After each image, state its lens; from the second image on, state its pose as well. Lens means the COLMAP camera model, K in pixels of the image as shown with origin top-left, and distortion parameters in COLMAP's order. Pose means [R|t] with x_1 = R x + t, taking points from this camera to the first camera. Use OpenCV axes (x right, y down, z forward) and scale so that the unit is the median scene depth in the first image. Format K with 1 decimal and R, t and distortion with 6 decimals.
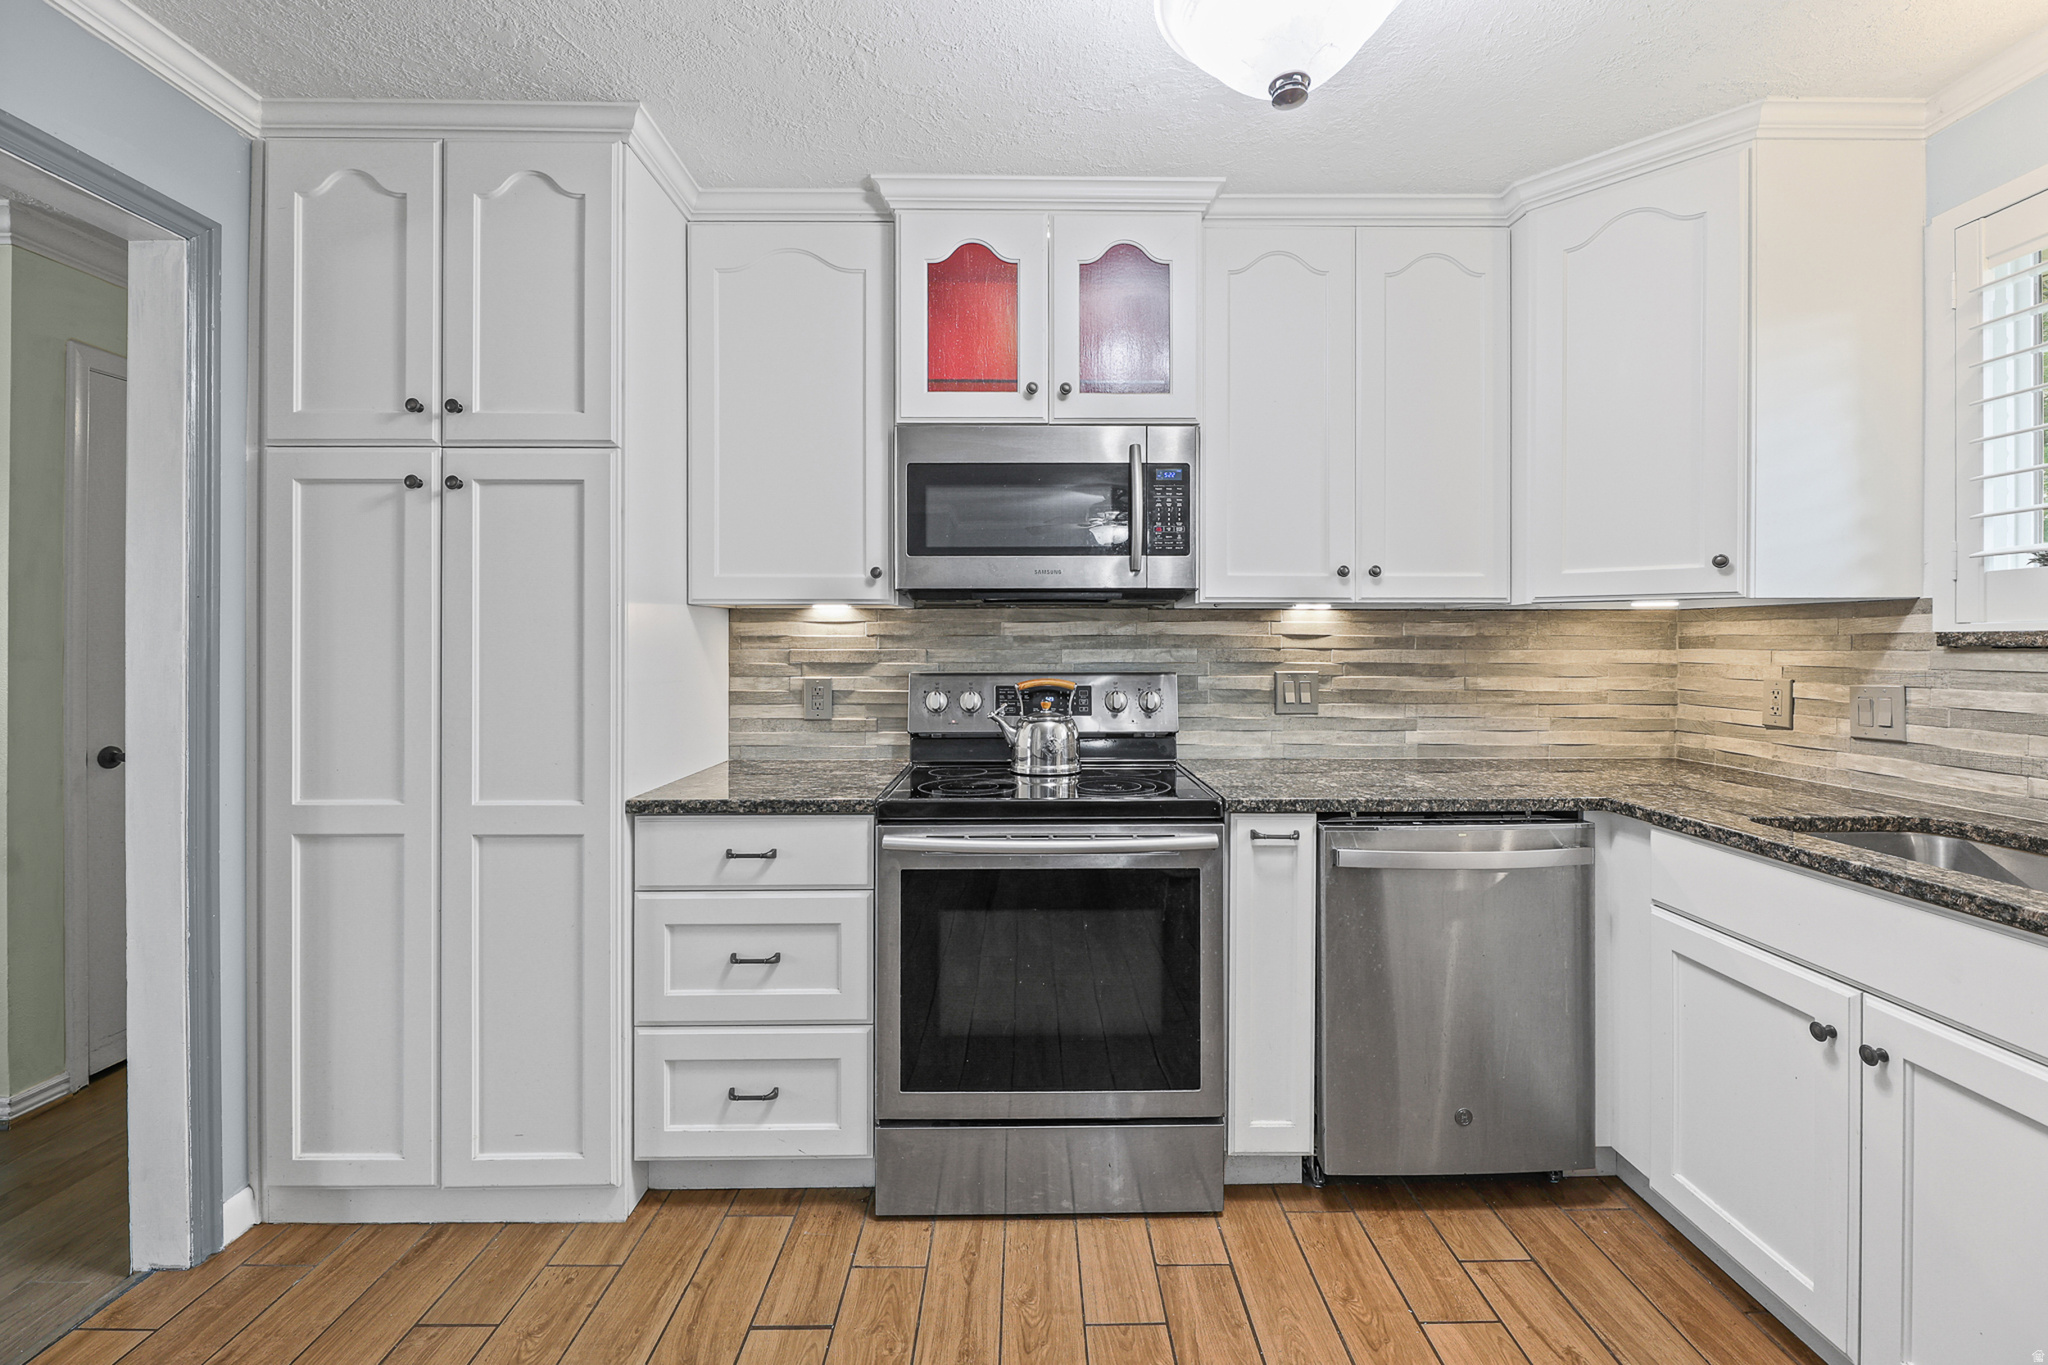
lens RADIAL K [[843.1, 0, 1051.8], [0, 843.1, 647.6], [0, 0, 1]] dist [-0.004939, -0.000389]
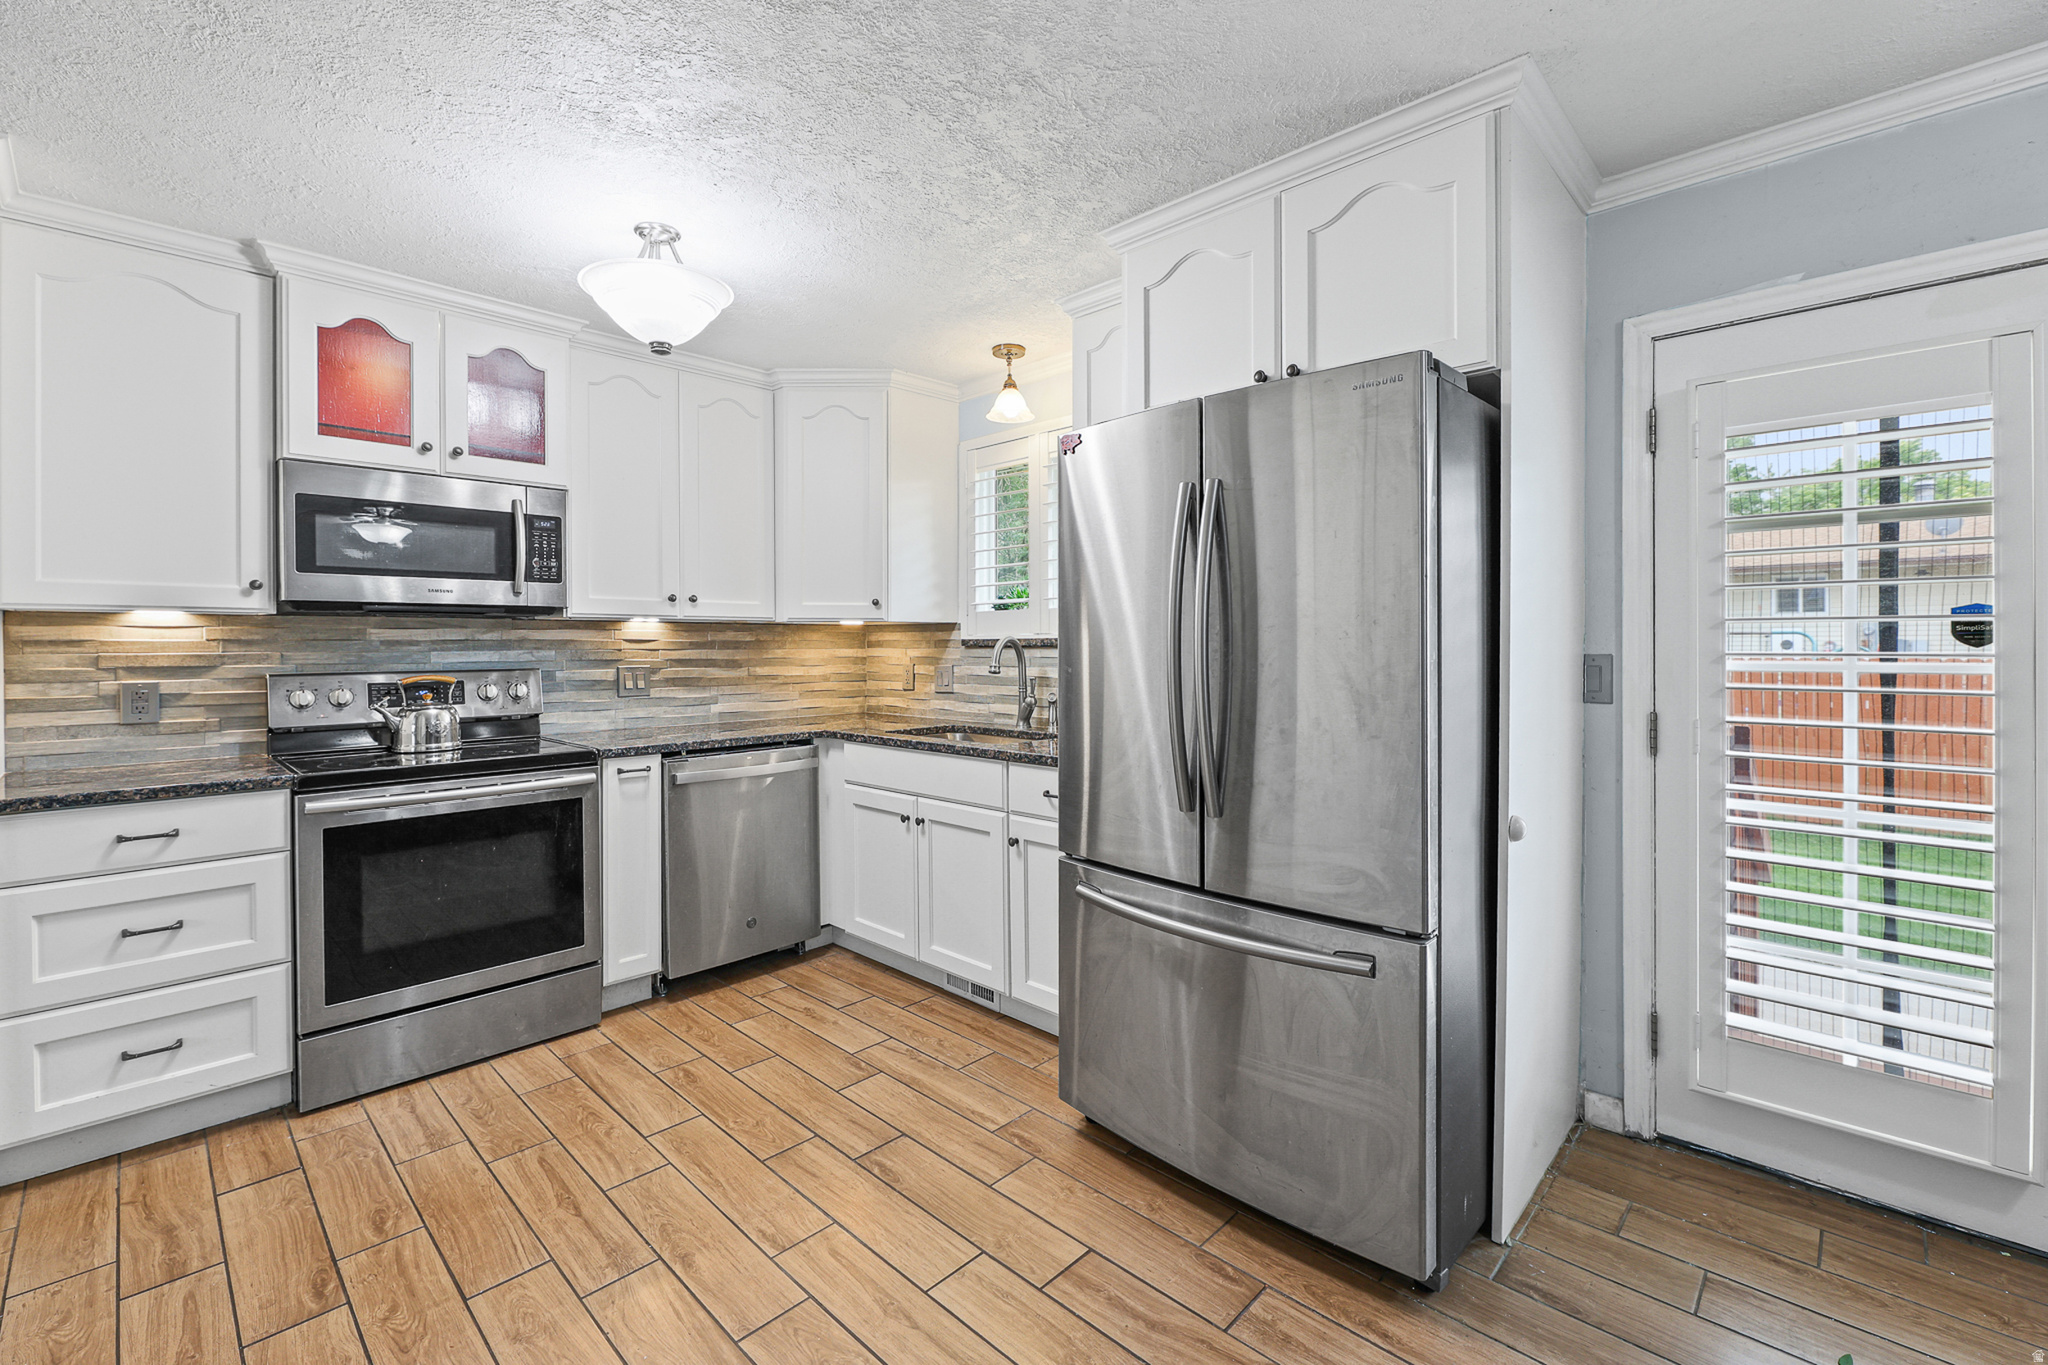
lens RADIAL K [[843.1, 0, 1051.8], [0, 843.1, 647.6], [0, 0, 1]] dist [-0.004939, -0.000389]
pose [[0.688925, -0.005509, 0.724812, -0.288417], [0.006905, 0.999976, 0.001037, 0.001450], [-0.724800, 0.004290, 0.688946, -0.549763]]
